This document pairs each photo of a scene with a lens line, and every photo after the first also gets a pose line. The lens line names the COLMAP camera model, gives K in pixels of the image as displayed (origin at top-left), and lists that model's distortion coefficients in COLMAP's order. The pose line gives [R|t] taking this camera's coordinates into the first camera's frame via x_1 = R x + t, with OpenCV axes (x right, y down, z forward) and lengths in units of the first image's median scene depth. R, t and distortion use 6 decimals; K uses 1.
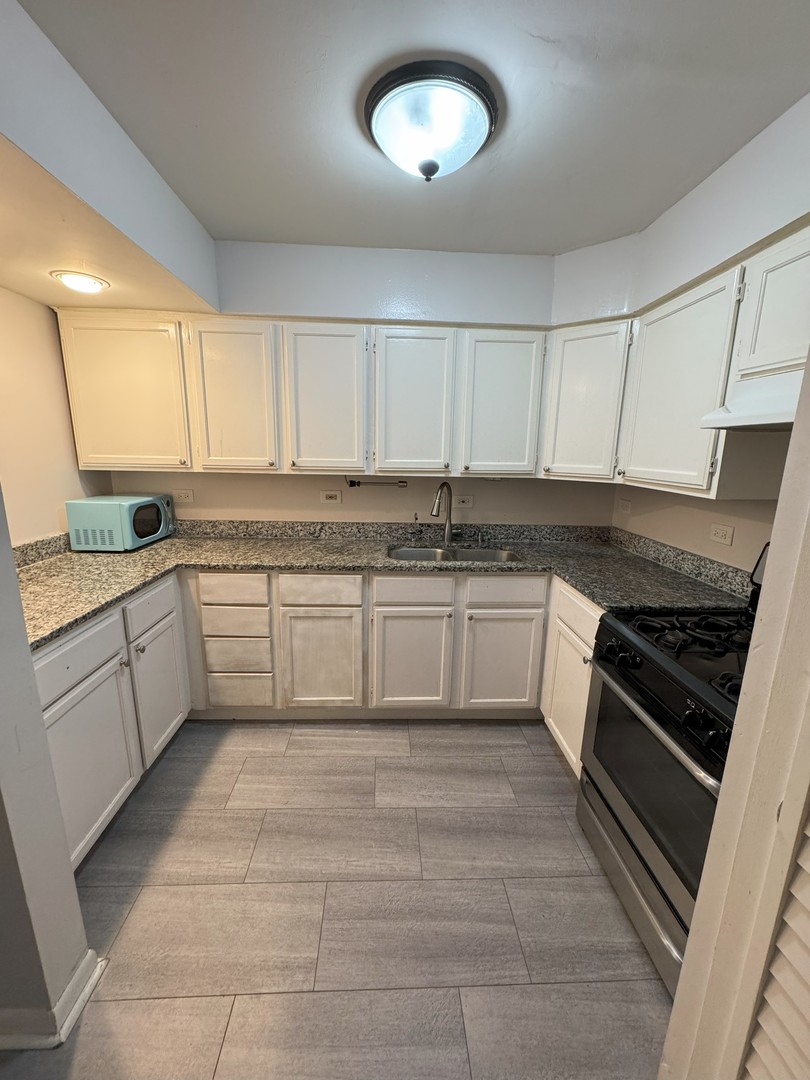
lens RADIAL K [[429.6, 0, 404.2], [0, 429.6, 542.1], [0, 0, 1]] dist [-0.005910, 0.001906]
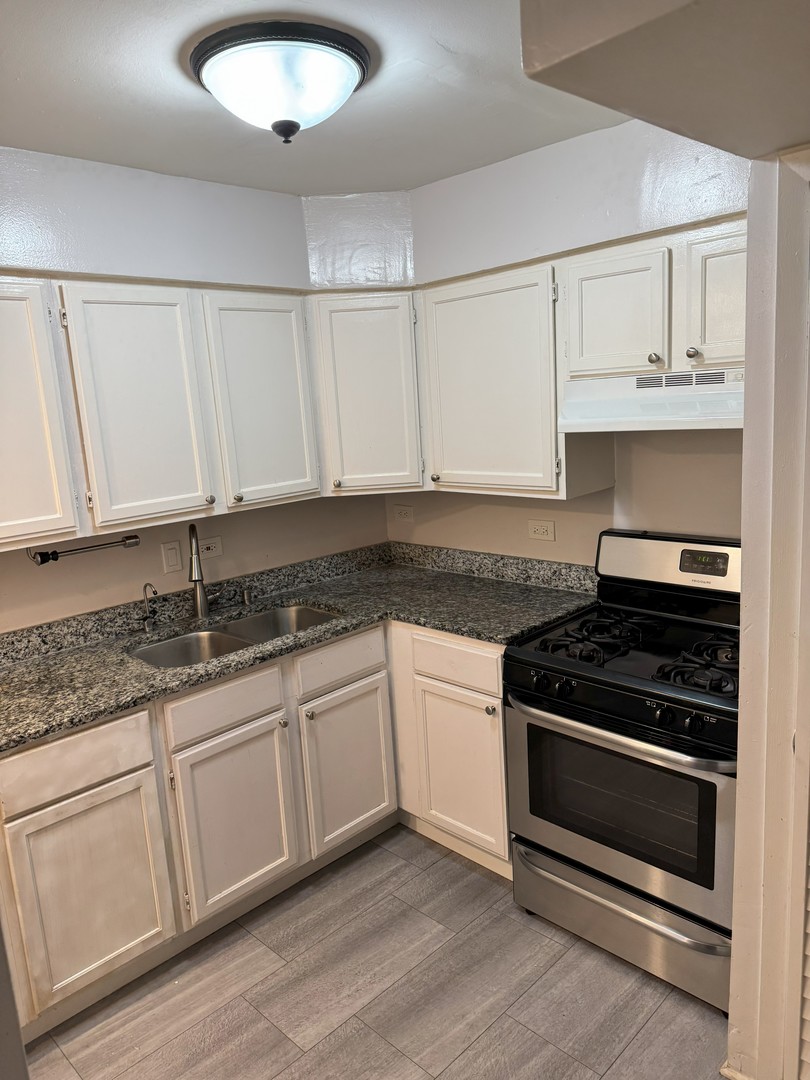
lens RADIAL K [[754.3, 0, 406.7], [0, 754.3, 542.1], [0, 0, 1]] dist [0.081908, -0.104168]
pose [[0.734527, -0.192881, 0.650590, -0.469318], [0.217603, 0.975072, 0.043404, -0.112777], [-0.642744, 0.109688, 0.758188, -0.031805]]
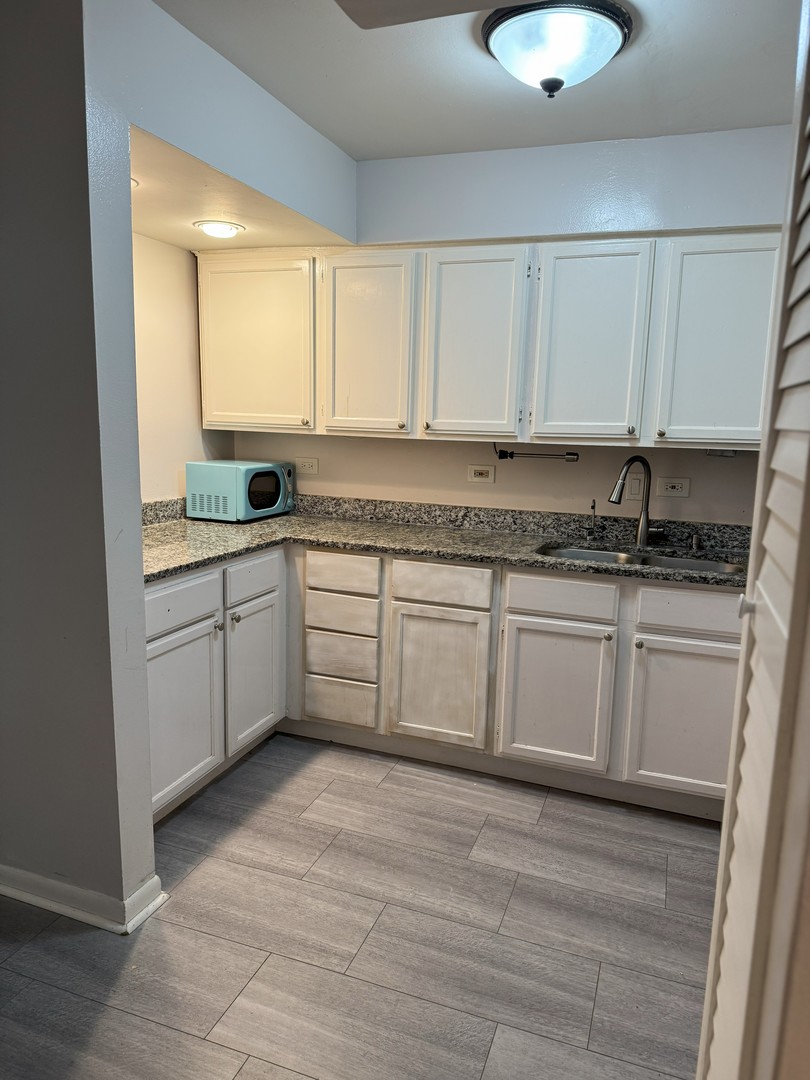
lens RADIAL K [[754.3, 0, 406.9], [0, 754.3, 546.4], [0, 0, 1]] dist [0.081908, -0.104168]
pose [[0.922956, 0.072634, -0.377990, 0.268227], [-0.091527, 0.995281, -0.032234, 0.093240], [0.373865, 0.064347, 0.925248, -0.309374]]
